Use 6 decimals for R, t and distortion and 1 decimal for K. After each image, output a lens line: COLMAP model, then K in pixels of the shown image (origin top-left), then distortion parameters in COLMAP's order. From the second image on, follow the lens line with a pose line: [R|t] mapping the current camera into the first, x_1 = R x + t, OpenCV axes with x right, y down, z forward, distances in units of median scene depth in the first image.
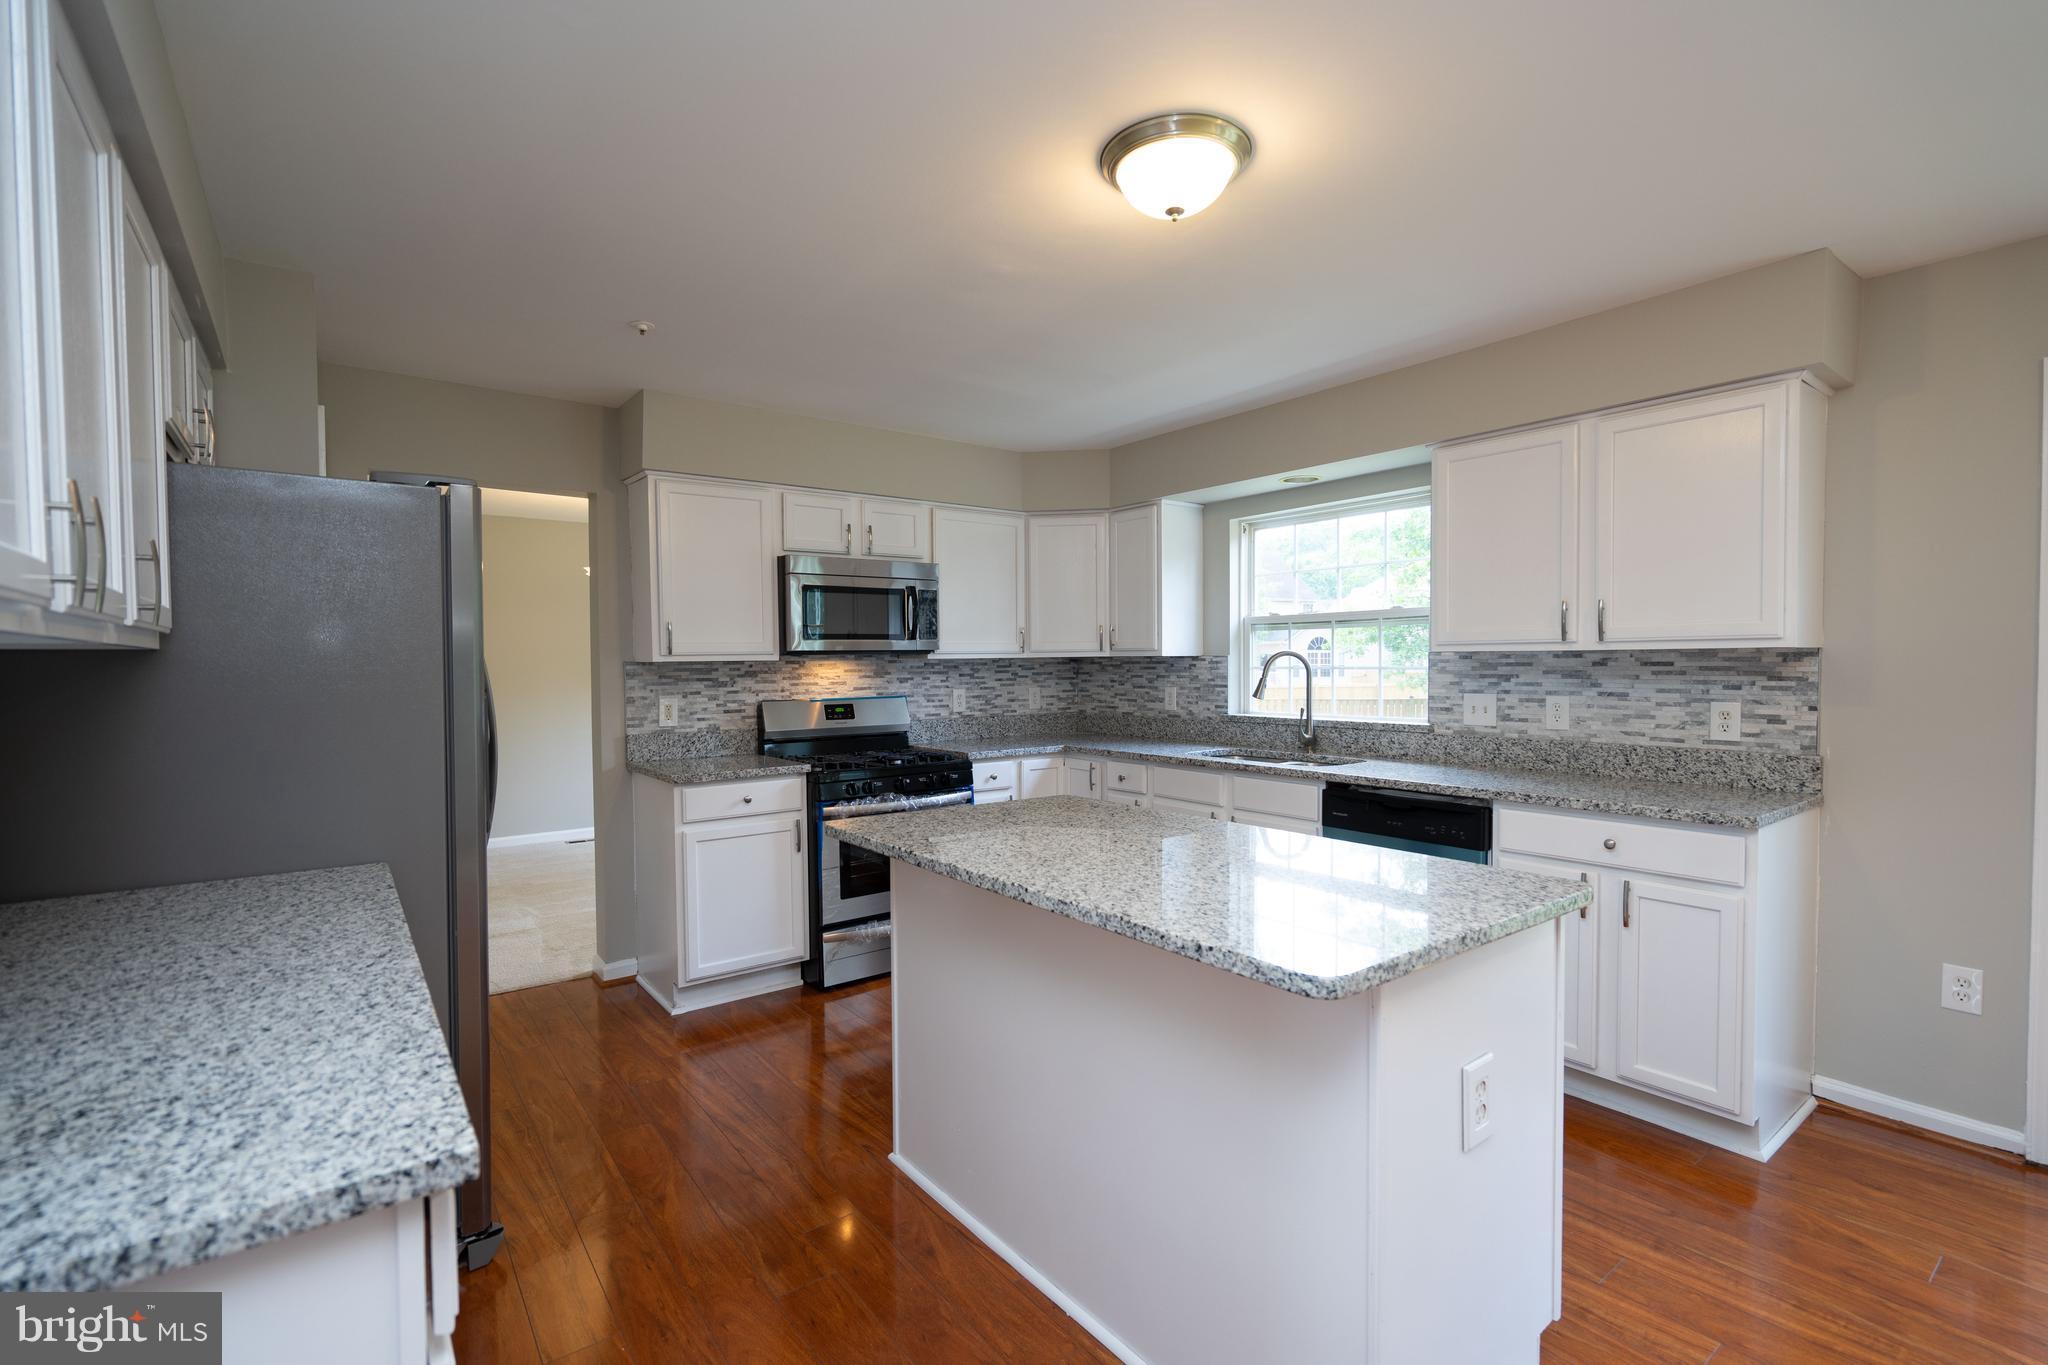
lens RADIAL K [[917.9, 0, 1031.0], [0, 917.9, 683.7], [0, 0, 1]] dist [0.000073, 0.000271]
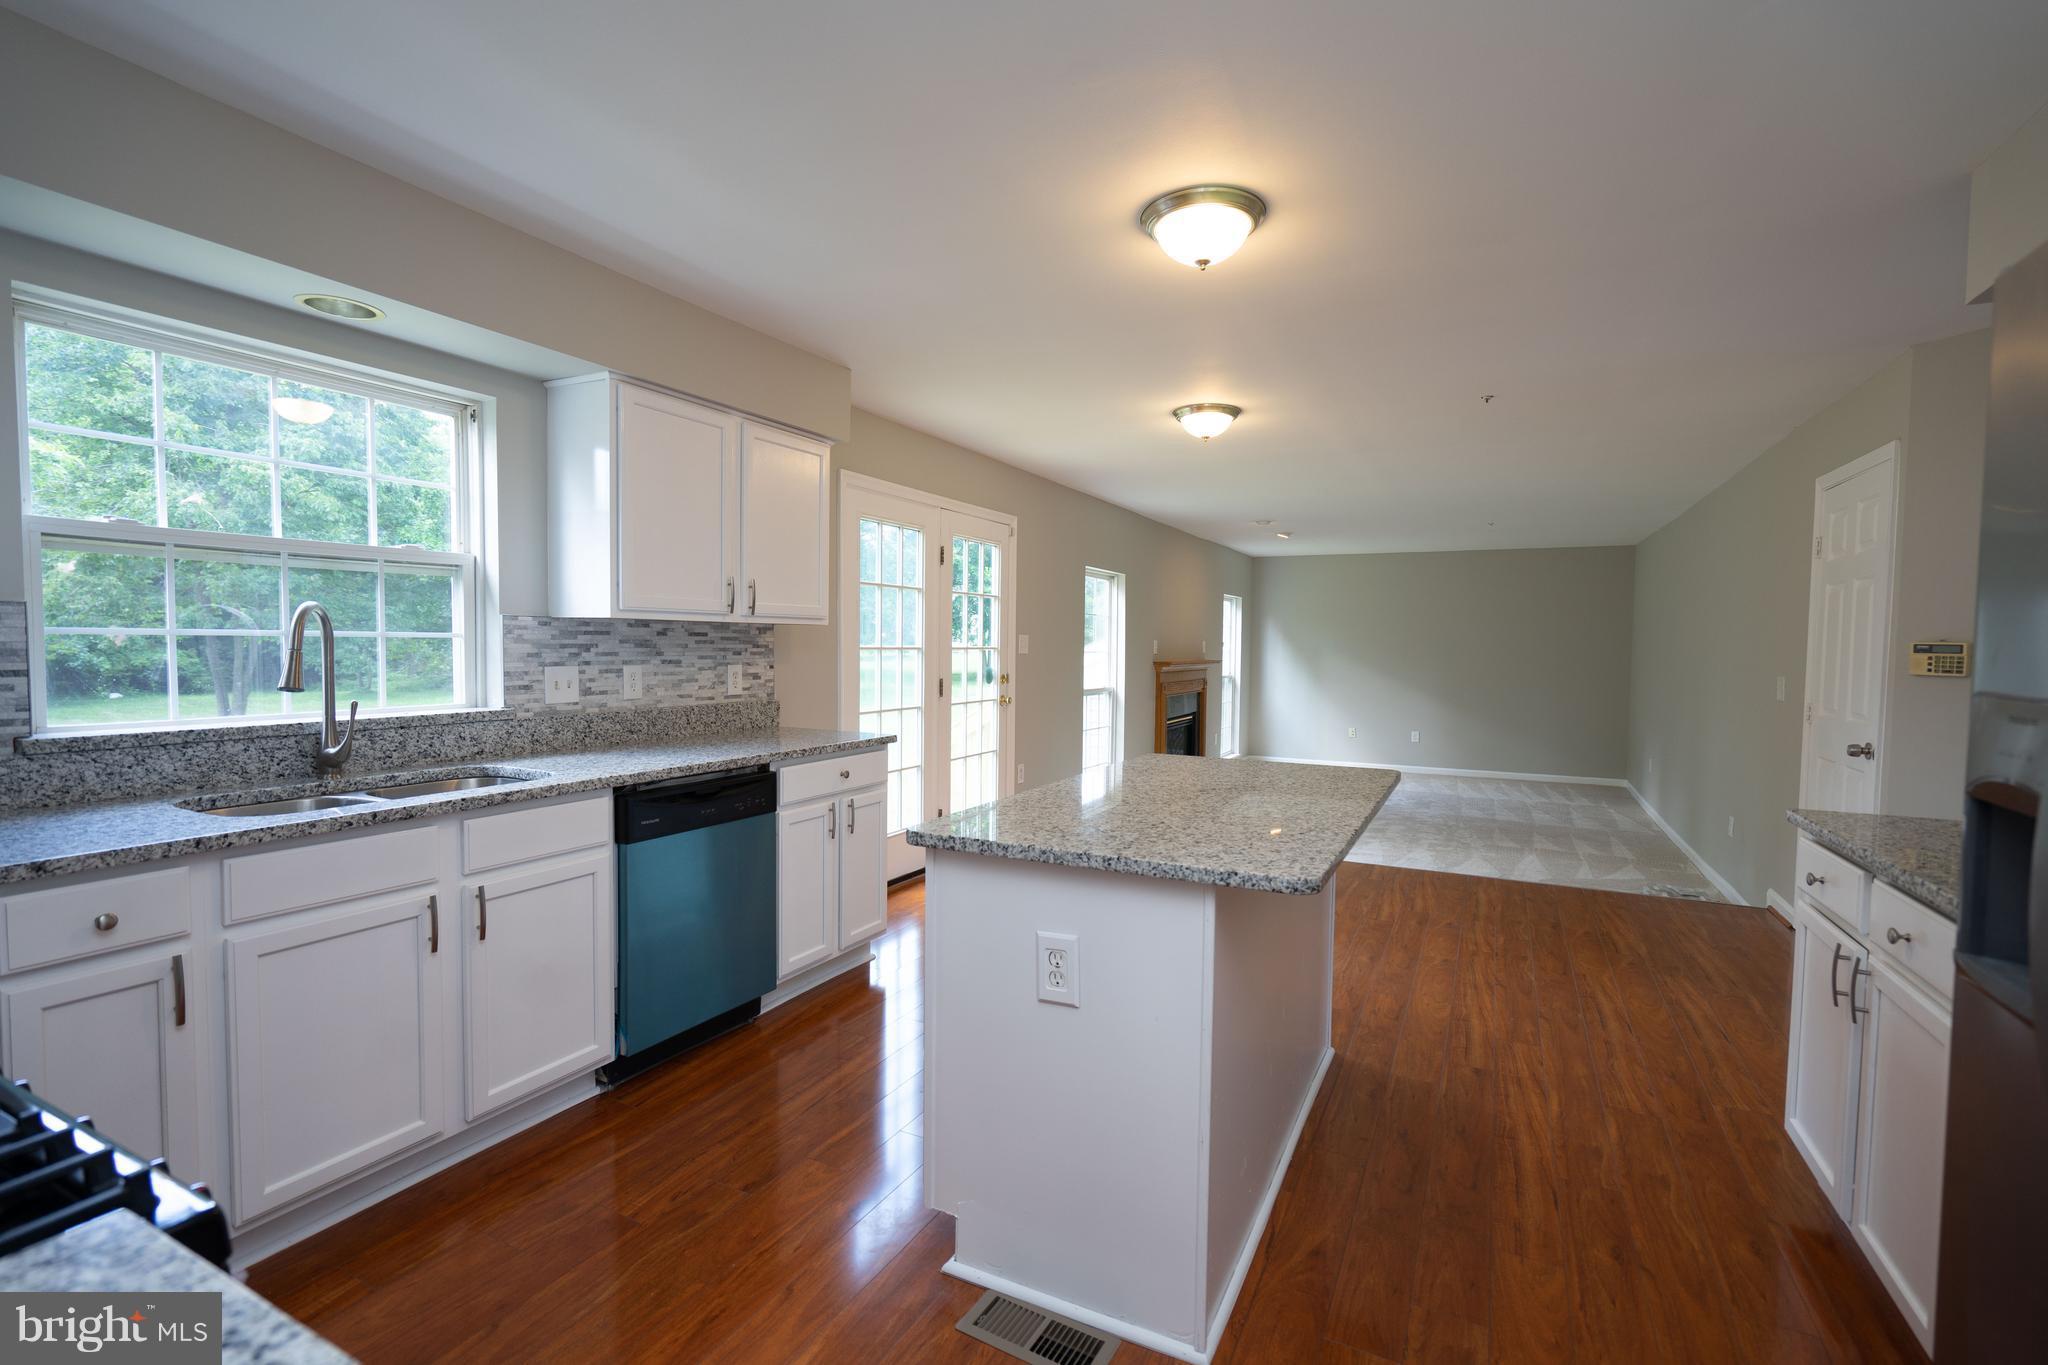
lens RADIAL K [[917.9, 0, 1031.0], [0, 917.9, 683.7], [0, 0, 1]] dist [0.000073, 0.000271]
pose [[-0.433408, -0.040280, 0.900297, -0.420520], [0.011335, 0.998678, 0.050138, -0.009670], [-0.901127, 0.031935, -0.432378, 0.858009]]
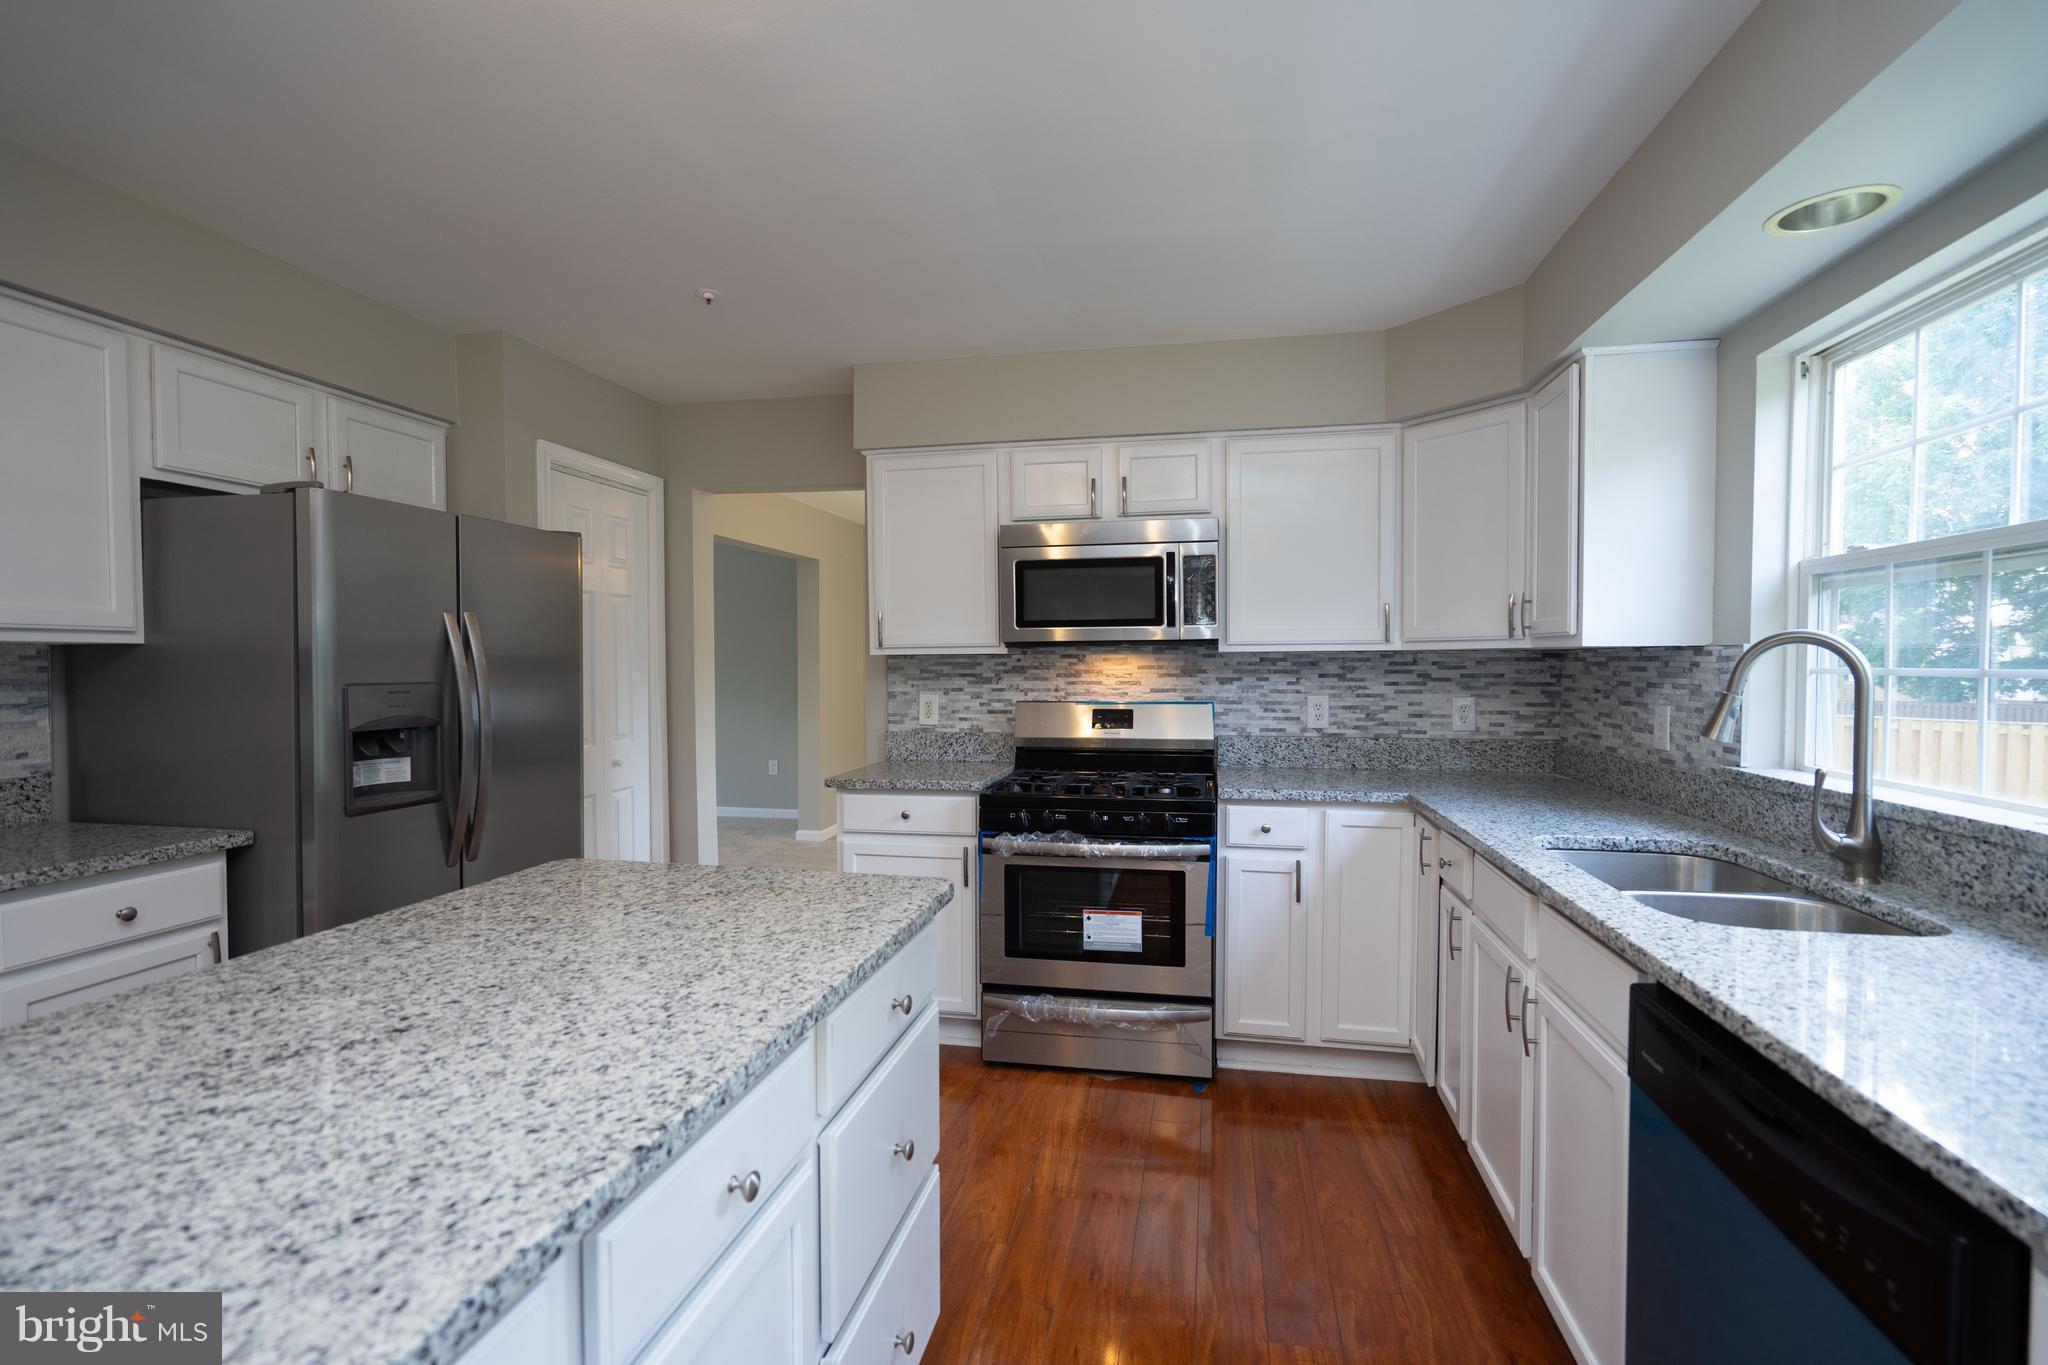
lens RADIAL K [[917.9, 0, 1031.0], [0, 917.9, 683.7], [0, 0, 1]] dist [0.000073, 0.000271]
pose [[0.662557, 0.024898, -0.748597, 0.366657], [-0.020900, 0.999673, 0.014751, -0.010835], [0.748720, 0.005872, 0.662861, 0.458898]]
